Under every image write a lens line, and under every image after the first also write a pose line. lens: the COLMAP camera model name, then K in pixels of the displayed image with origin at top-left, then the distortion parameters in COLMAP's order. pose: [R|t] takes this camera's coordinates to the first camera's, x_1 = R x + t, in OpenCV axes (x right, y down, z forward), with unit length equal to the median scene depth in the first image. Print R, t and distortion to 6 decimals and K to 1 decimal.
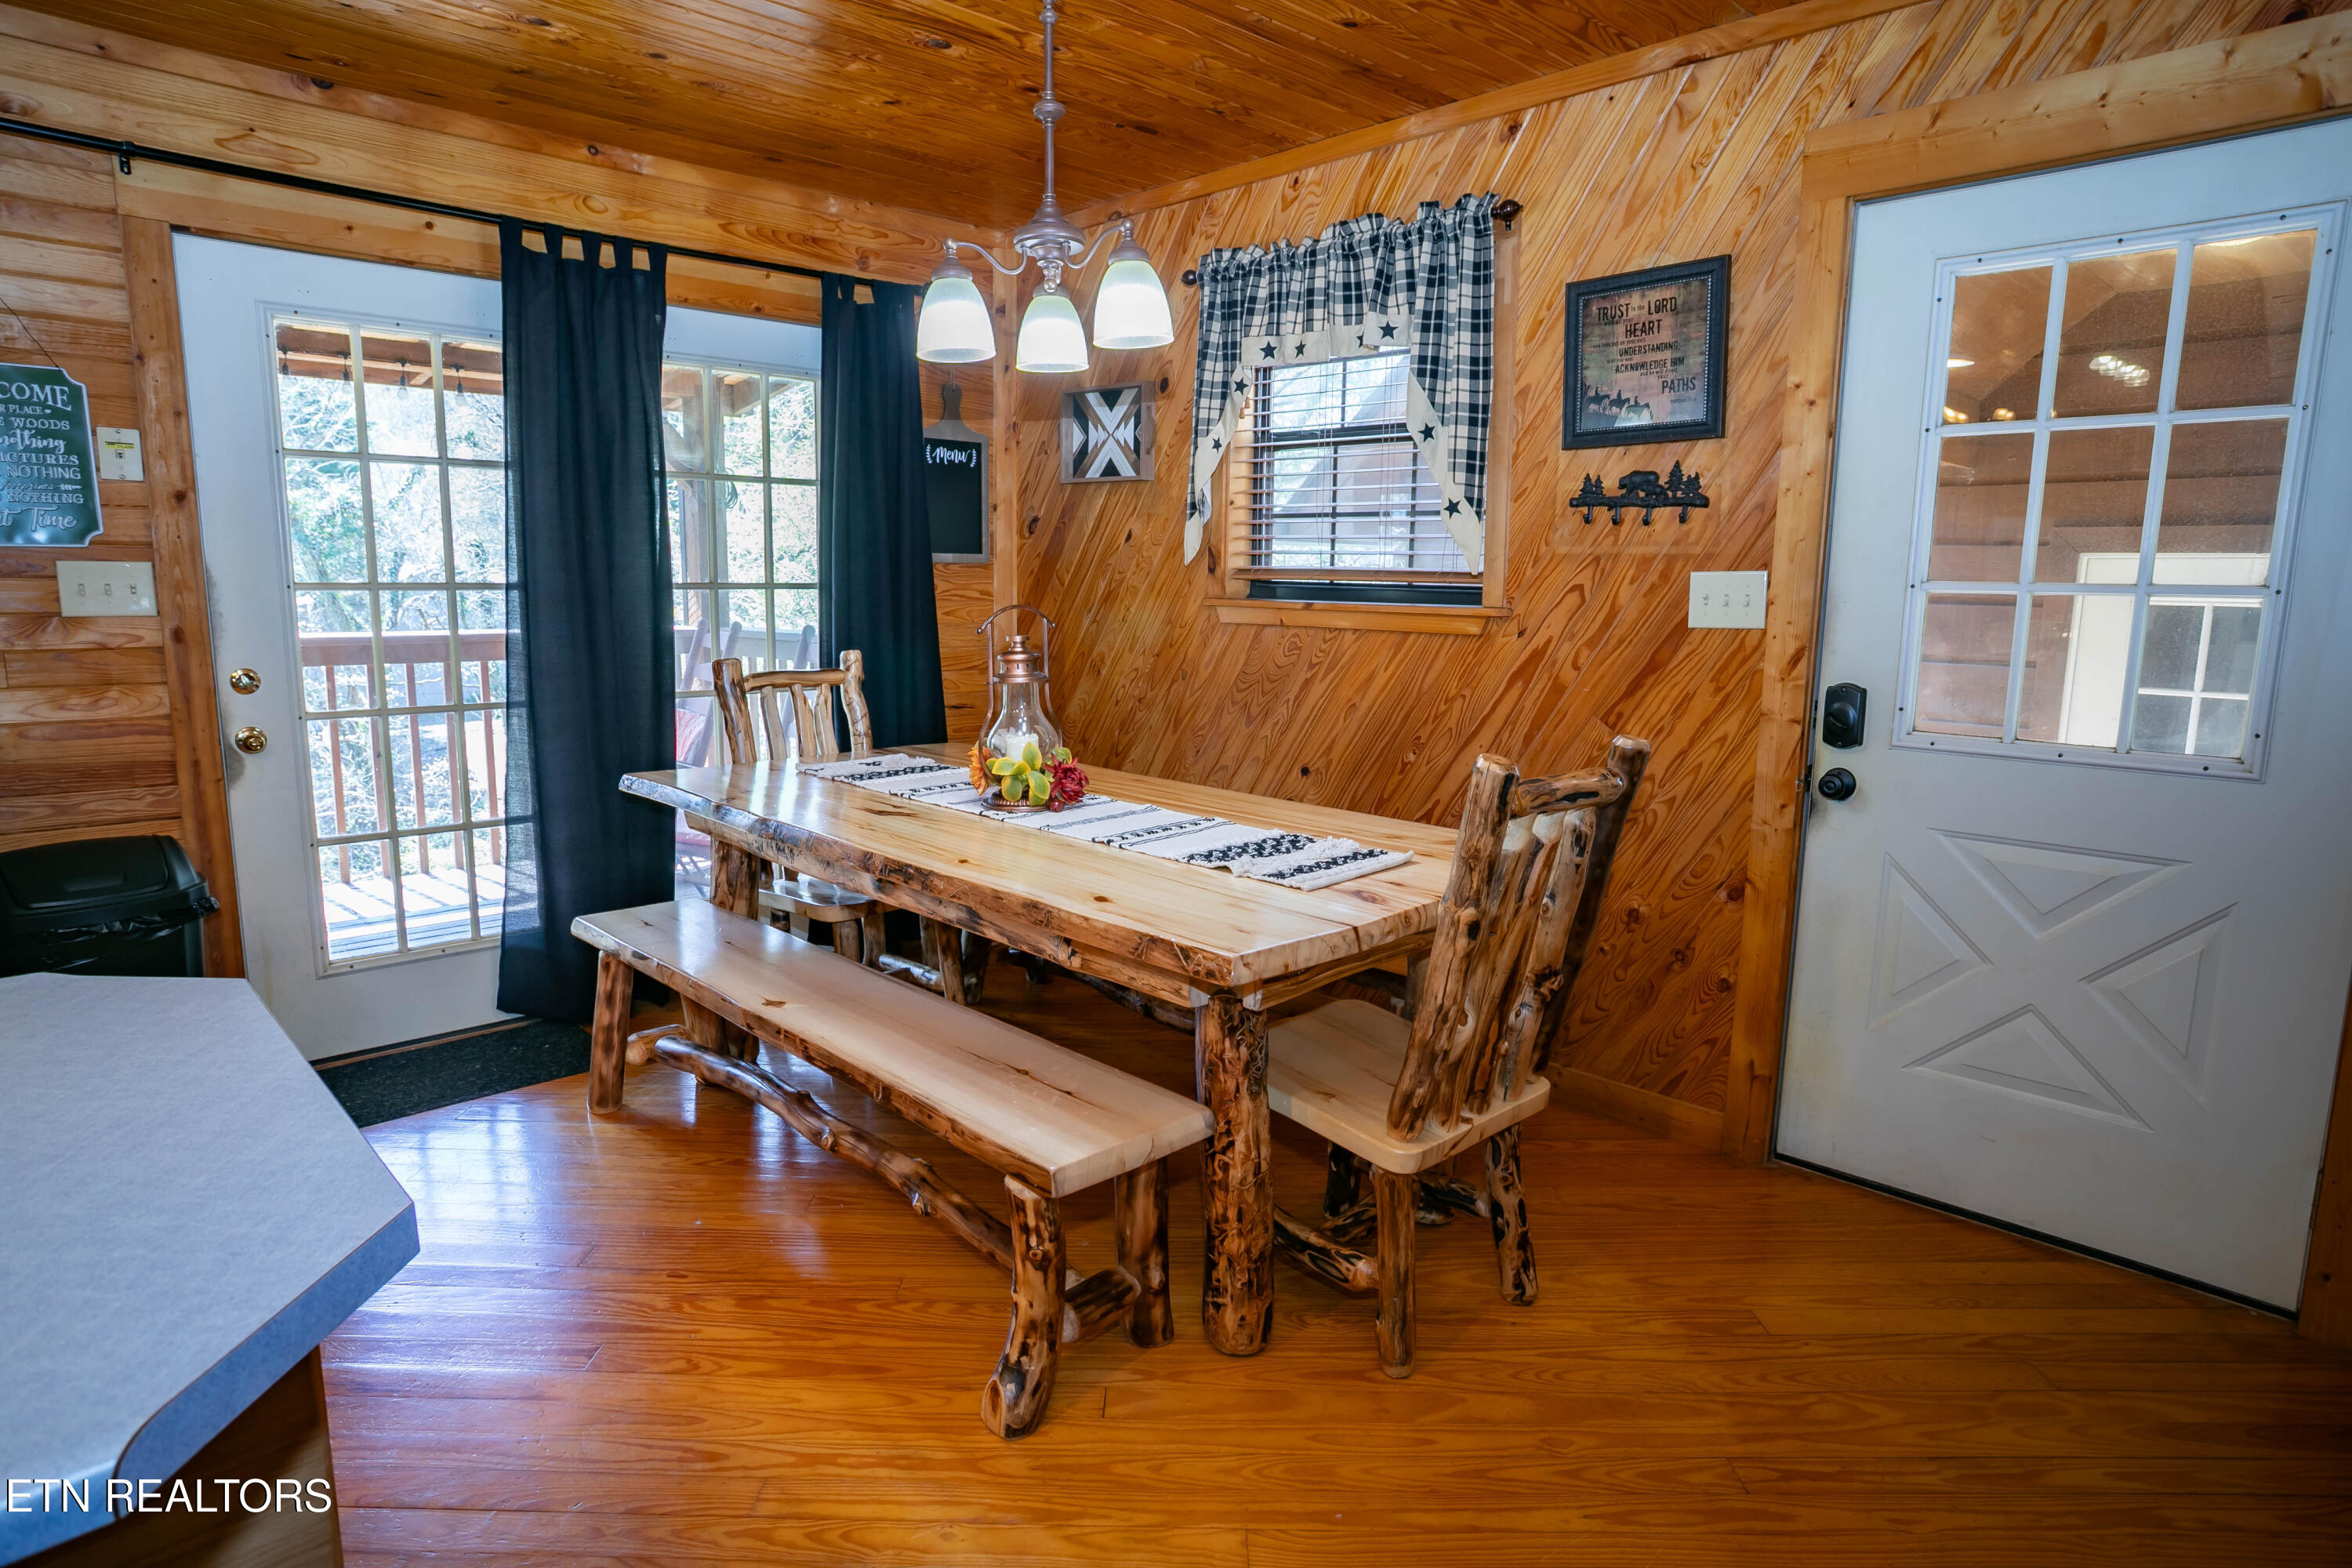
lens RADIAL K [[1313.0, 0, 1166.6], [0, 1313.0, 786.5], [0, 0, 1]] dist [-0.054027, 0.026189]
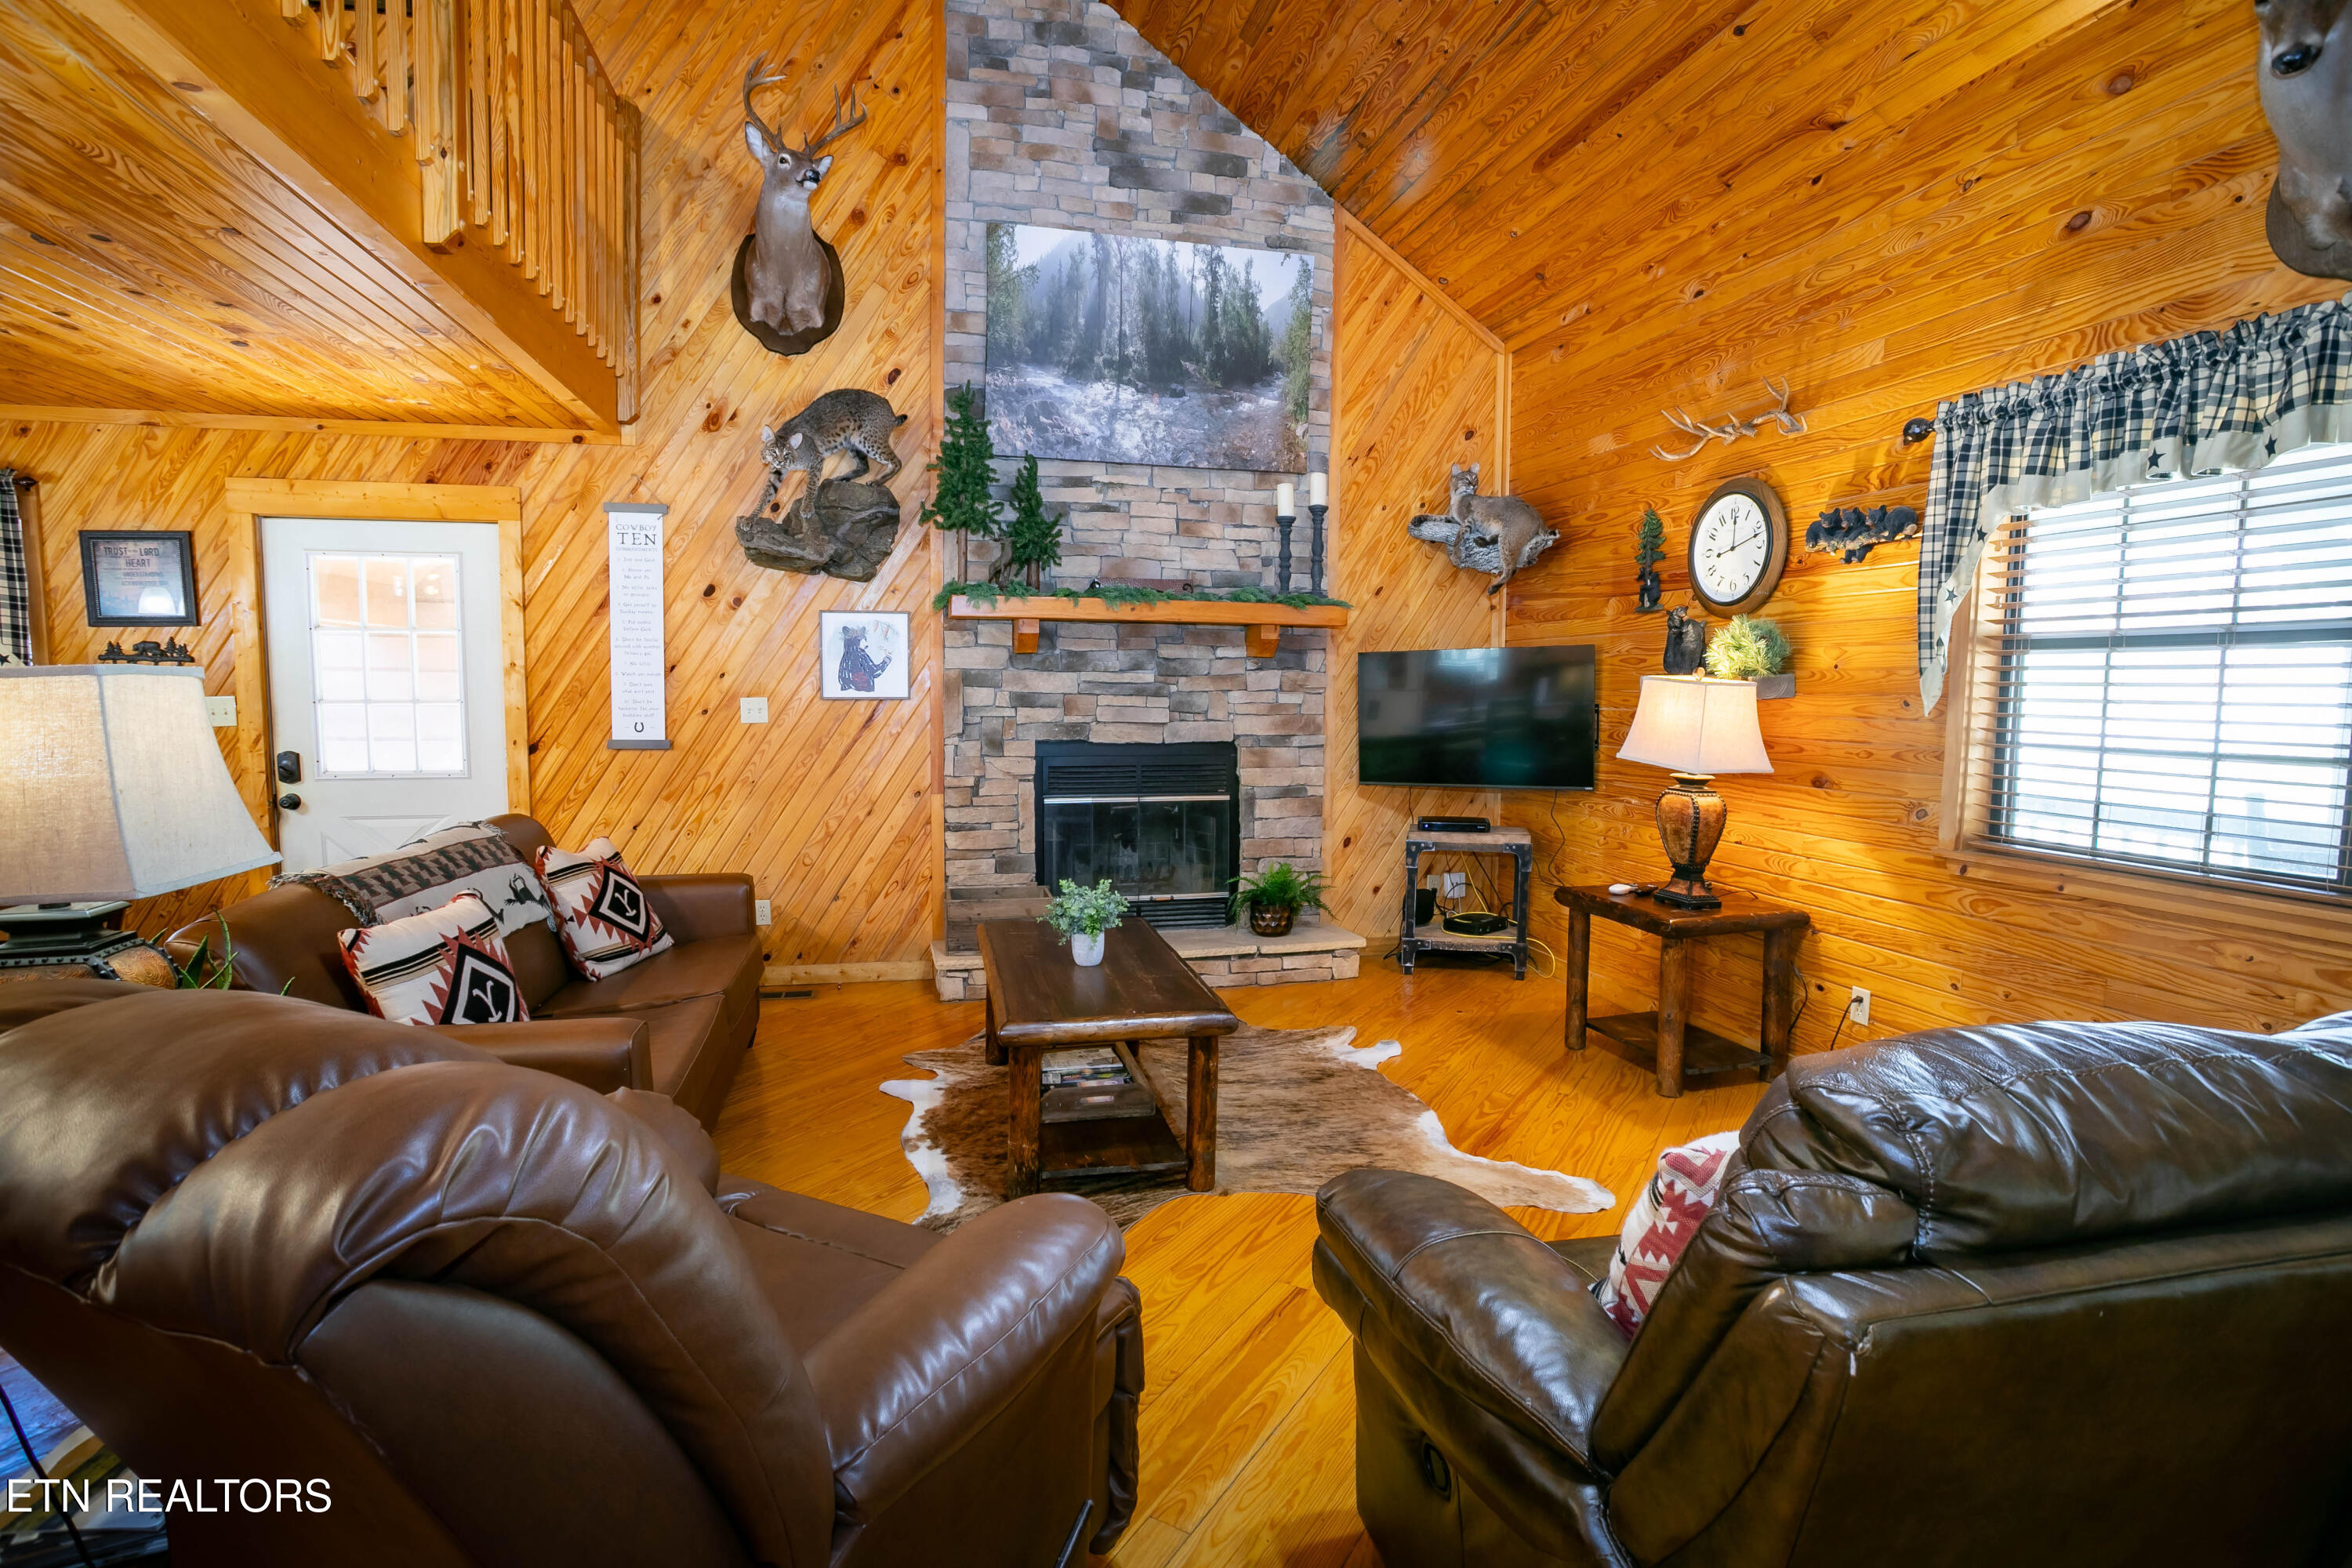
lens RADIAL K [[1140.3, 0, 1173.1], [0, 1140.3, 790.4], [0, 0, 1]] dist [-0.066604, 0.025290]
pose [[0.510193, -0.086135, 0.855736, -0.207882], [0.137021, 0.990405, 0.017998, 0.118133], [-0.849075, 0.108072, 0.517100, -0.891259]]
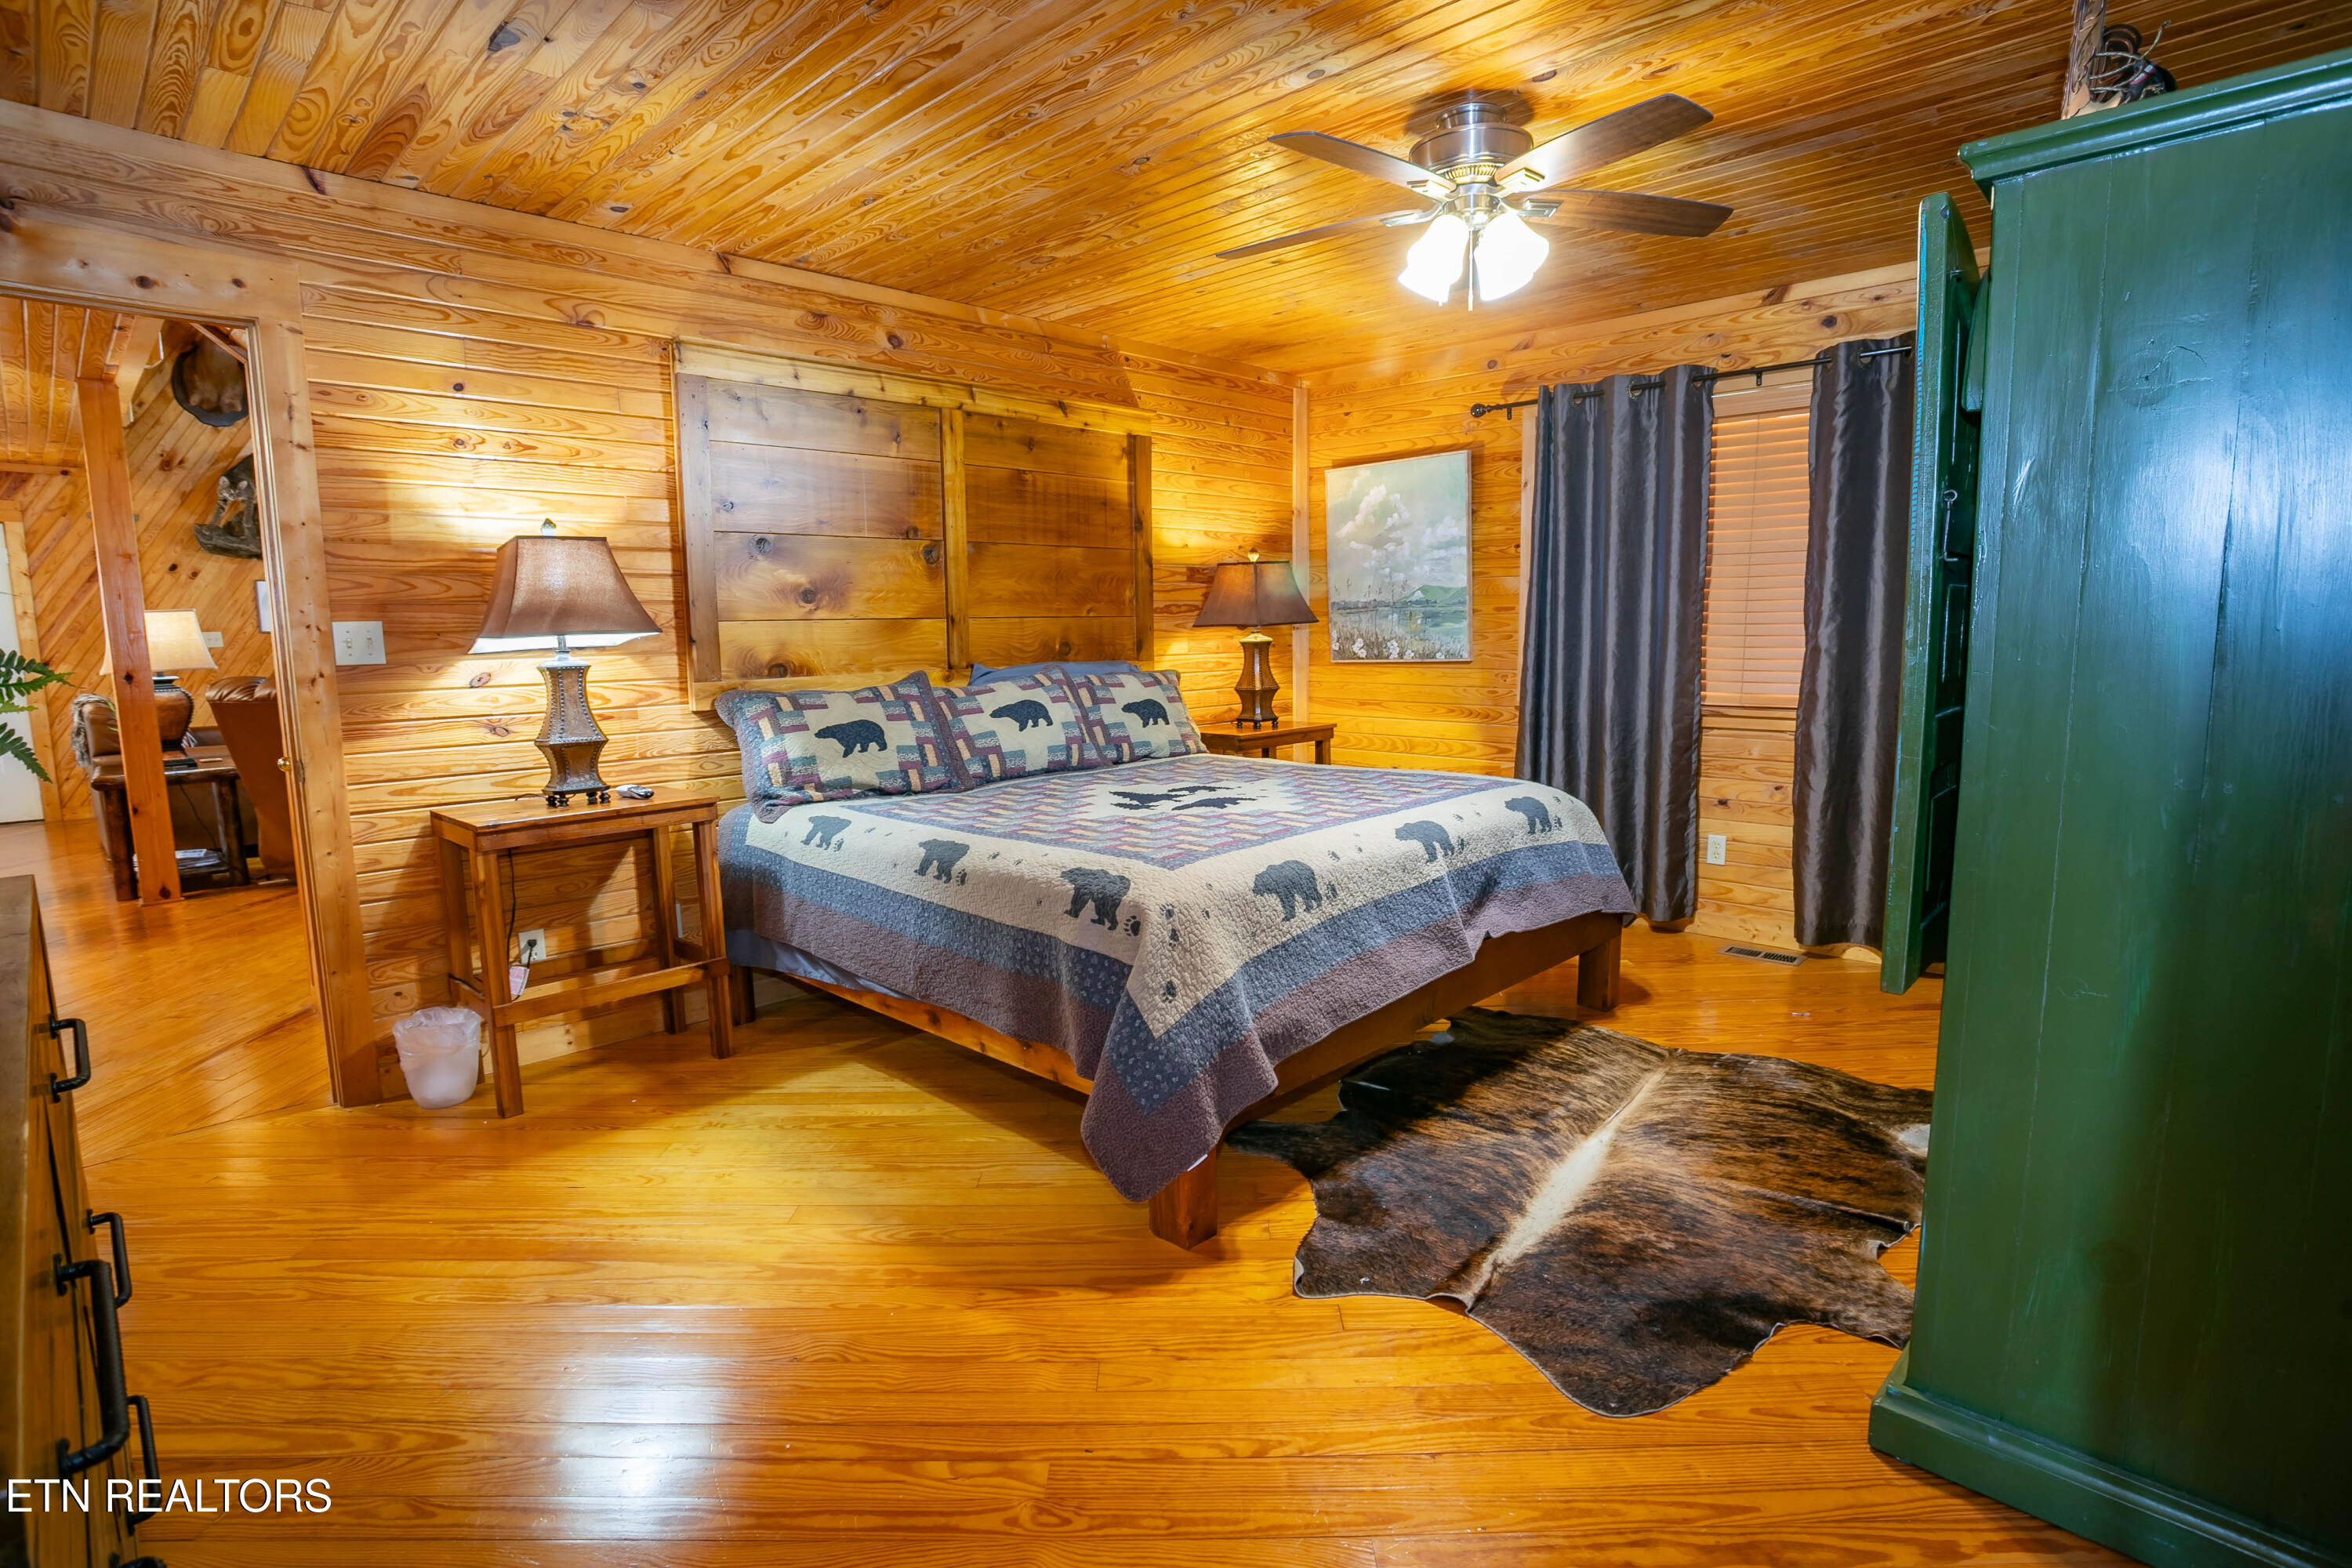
lens RADIAL K [[1140.3, 0, 1182.9], [0, 1140.3, 781.2], [0, 0, 1]] dist [-0.066604, 0.025290]
pose [[-0.030195, -0.145029, 0.988967, -1.817617], [0.167386, 0.974712, 0.148049, 0.279441], [-0.985429, 0.170009, -0.005156, -1.764968]]
